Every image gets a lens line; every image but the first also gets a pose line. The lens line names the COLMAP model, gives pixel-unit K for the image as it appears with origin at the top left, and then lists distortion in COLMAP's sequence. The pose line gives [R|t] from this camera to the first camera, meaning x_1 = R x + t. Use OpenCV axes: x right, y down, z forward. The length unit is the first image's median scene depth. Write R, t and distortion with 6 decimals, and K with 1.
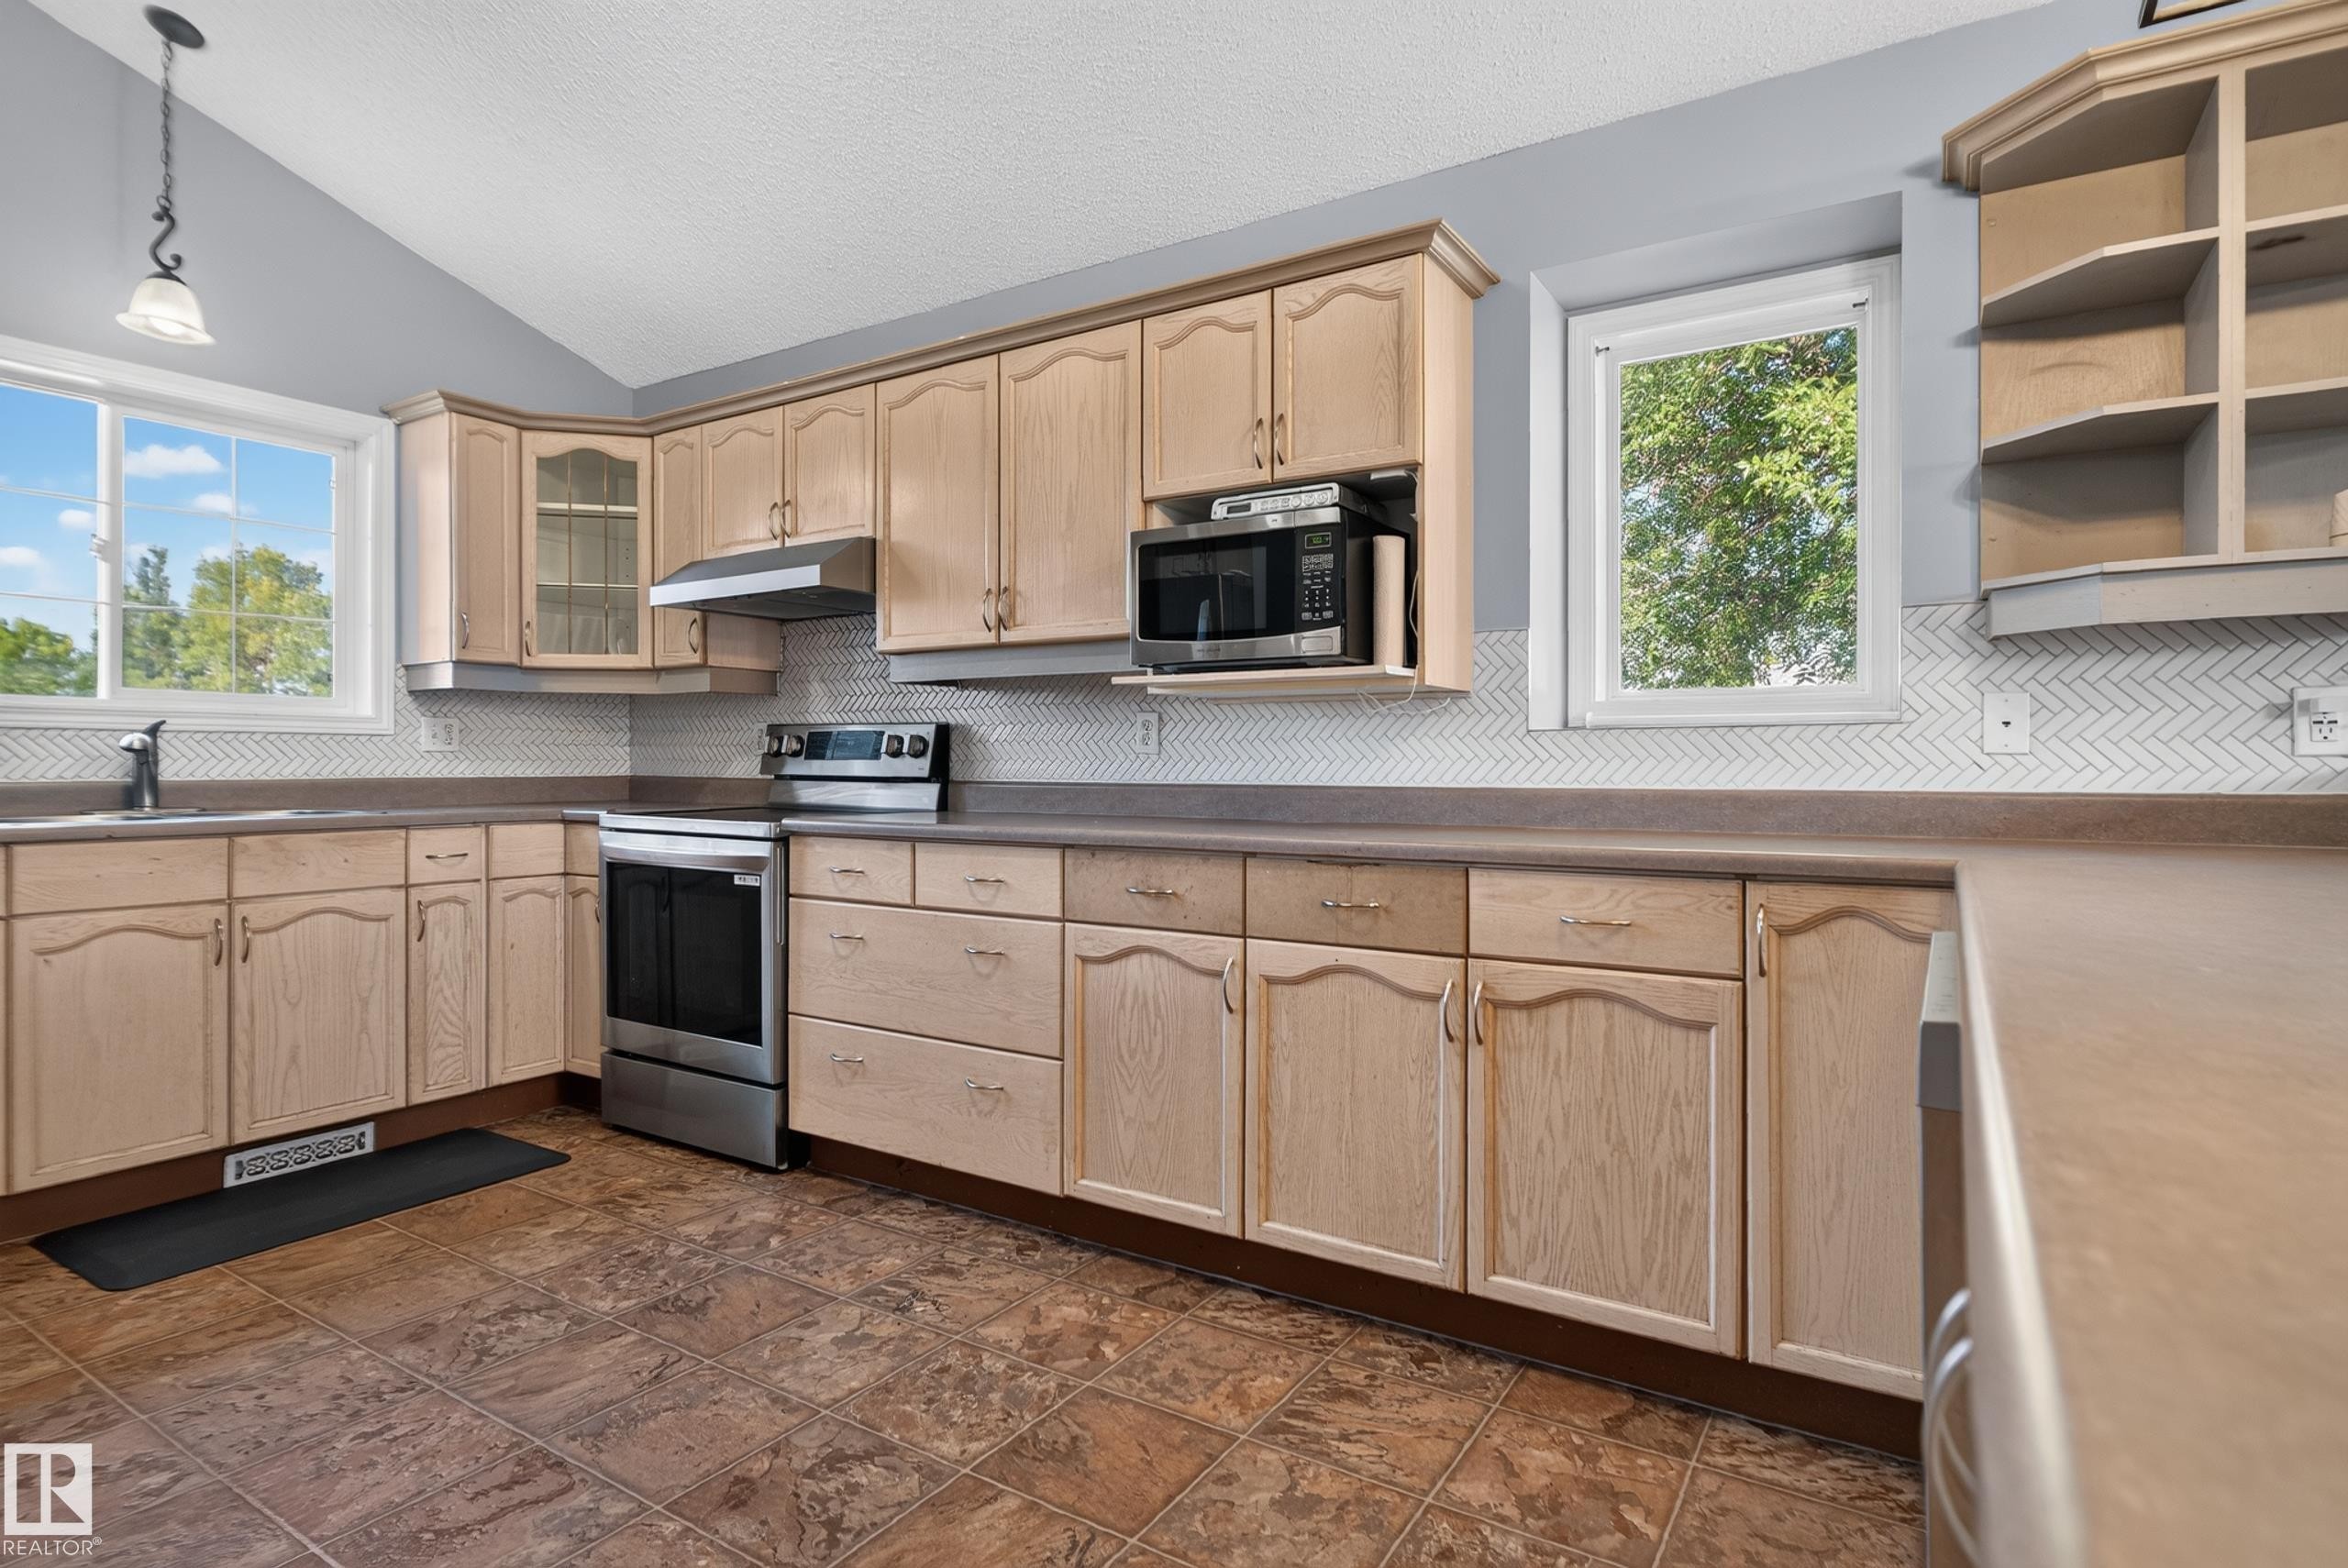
lens RADIAL K [[1220.2, 0, 1173.0], [0, 1220.2, 764.3], [0, 0, 1]] dist [-0.006145, 0.001490]
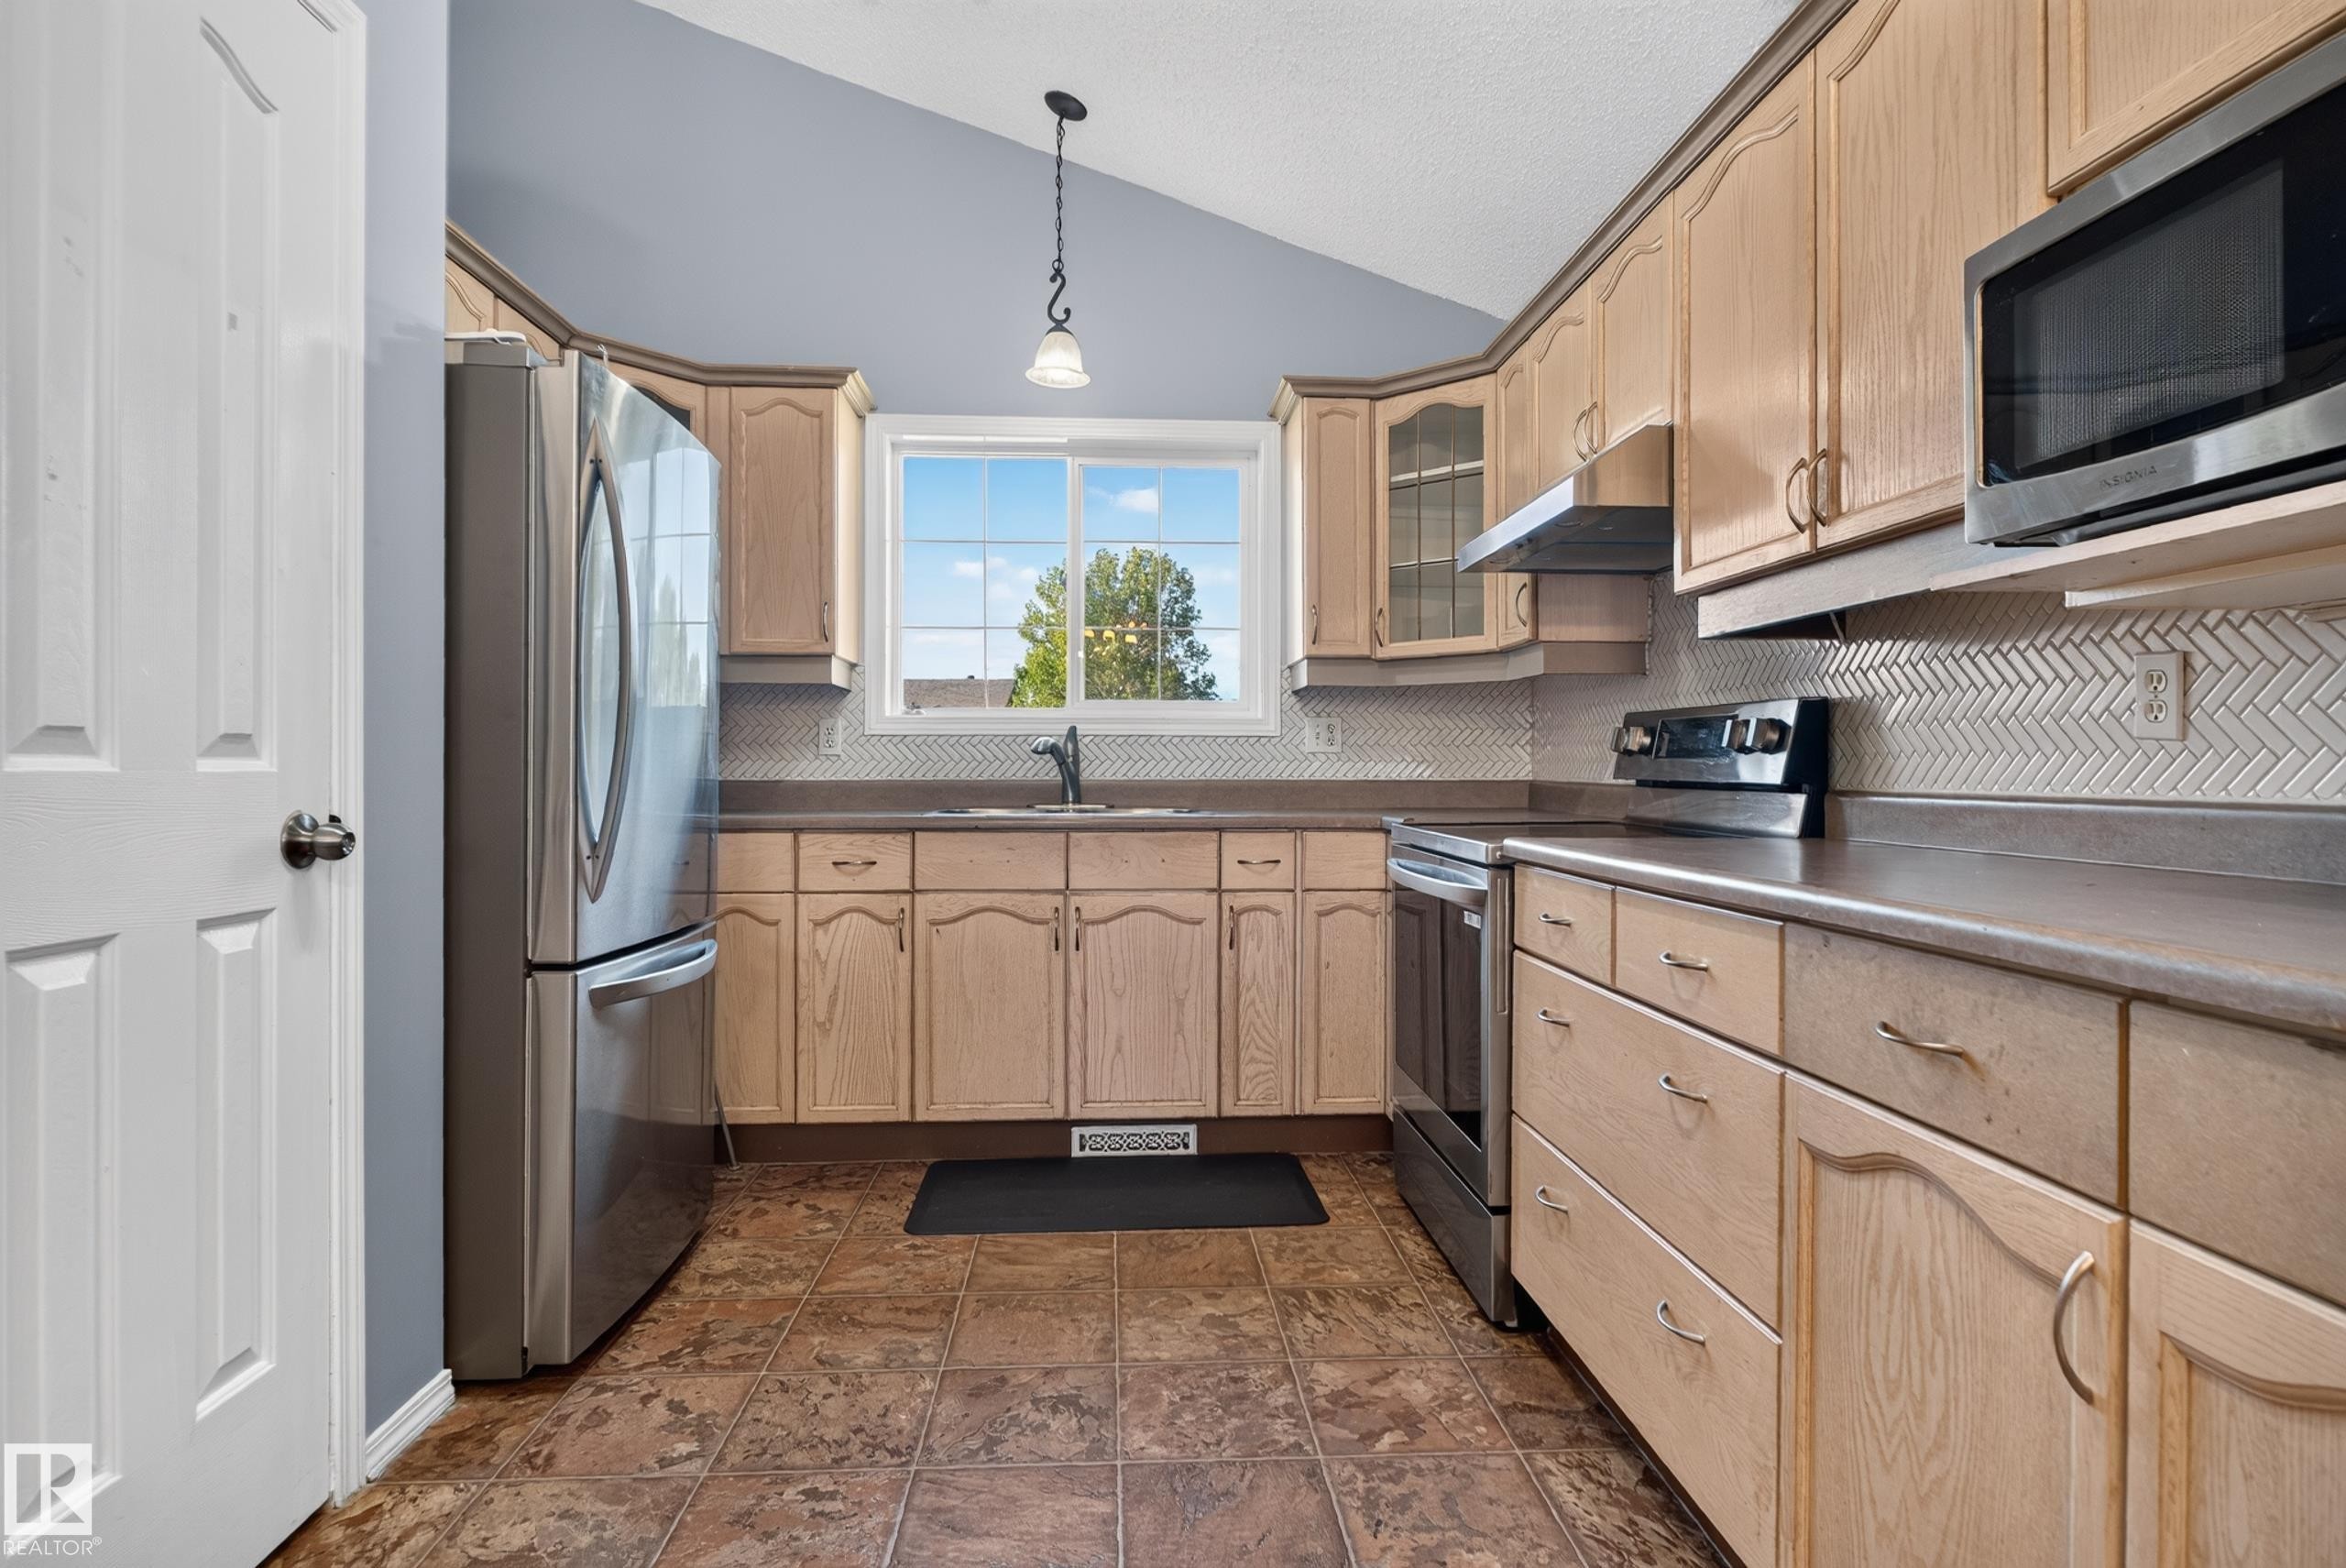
lens RADIAL K [[1219.3, 0, 1178.2], [0, 1219.3, 772.8], [0, 0, 1]] dist [-0.006145, 0.001490]
pose [[0.590192, 0.002489, -0.807259, 0.142852], [-0.003330, 0.999994, 0.000648, 0.005964], [0.807256, 0.002306, 0.590197, 0.417402]]
